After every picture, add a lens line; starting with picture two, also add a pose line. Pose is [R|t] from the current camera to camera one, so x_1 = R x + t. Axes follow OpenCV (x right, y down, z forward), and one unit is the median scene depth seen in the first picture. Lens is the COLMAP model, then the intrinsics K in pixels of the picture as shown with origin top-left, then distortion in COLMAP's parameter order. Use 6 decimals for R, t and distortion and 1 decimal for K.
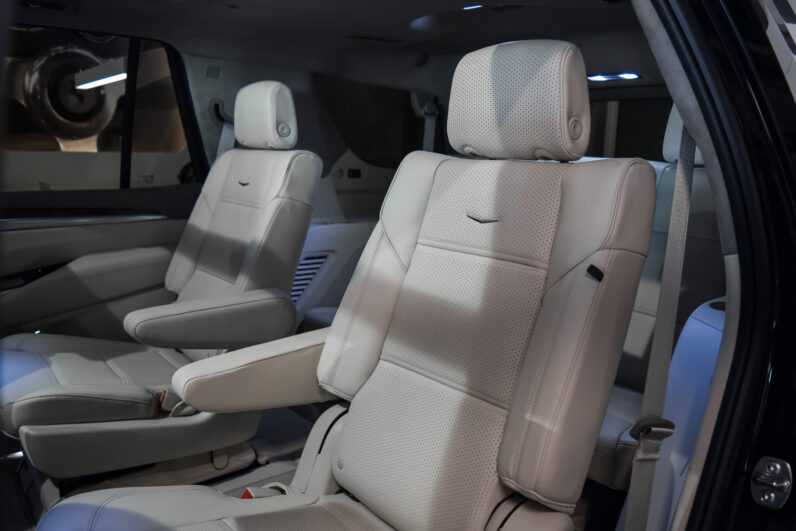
lens RADIAL K [[621.9, 0, 400.5], [0, 621.9, 267.3], [0, 0, 1]] dist [-0.095136, 0.022771]
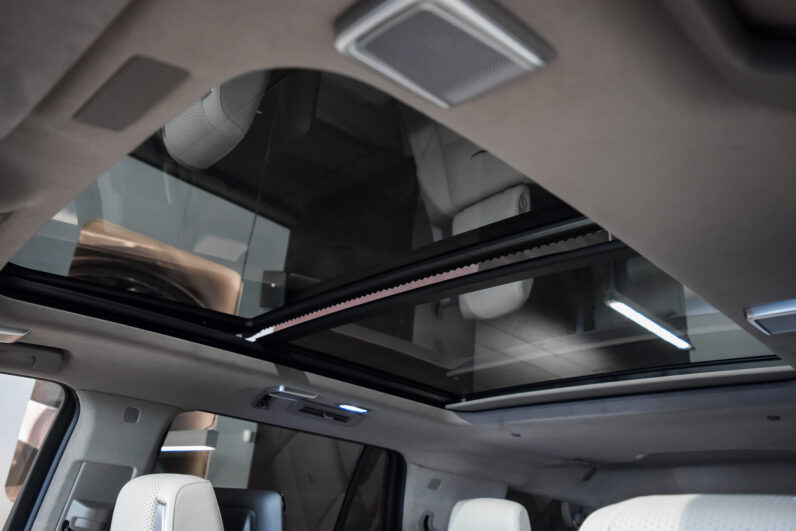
lens RADIAL K [[621.9, 0, 391.5], [0, 621.9, 262.9], [0, 0, 1]] dist [-0.095136, 0.022771]
pose [[0.995159, 0.076139, 0.062145, -0.448270], [-0.029869, 0.836716, -0.546822, -0.066128], [-0.093632, 0.542319, 0.834939, -0.038038]]
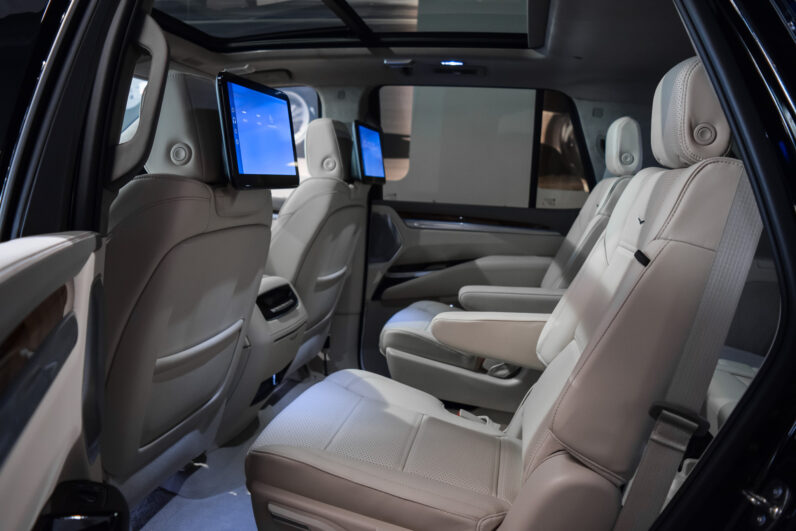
lens RADIAL K [[621.9, 0, 394.8], [0, 621.9, 267.0], [0, 0, 1]] dist [-0.095136, 0.022771]
pose [[0.626251, 0.100891, -0.773065, 0.388557], [-0.163881, 0.986472, -0.004015, 0.044181], [0.762202, 0.129205, 0.634314, -0.014825]]
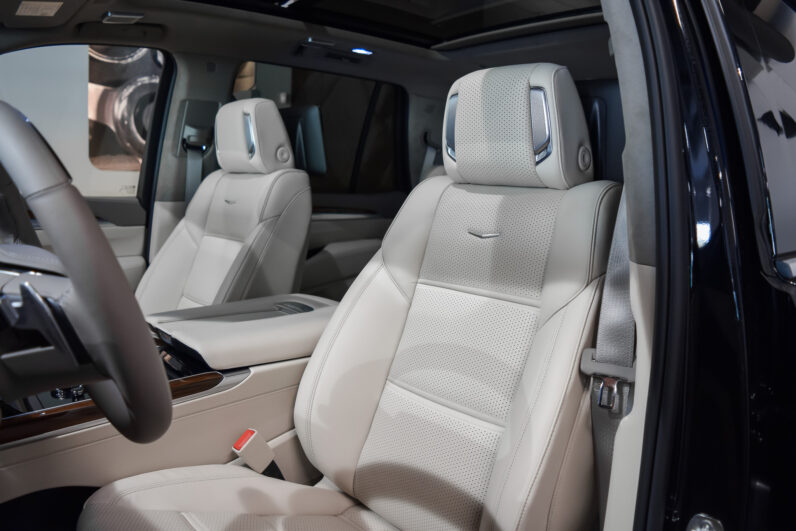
lens RADIAL K [[621.9, 0, 393.7], [0, 621.9, 263.7], [0, 0, 1]] dist [-0.095136, 0.022771]
pose [[0.999389, -0.009229, 0.033706, -0.418850], [0.010688, 0.999002, -0.043366, 0.084243], [-0.033272, 0.043700, 0.998490, -0.353100]]
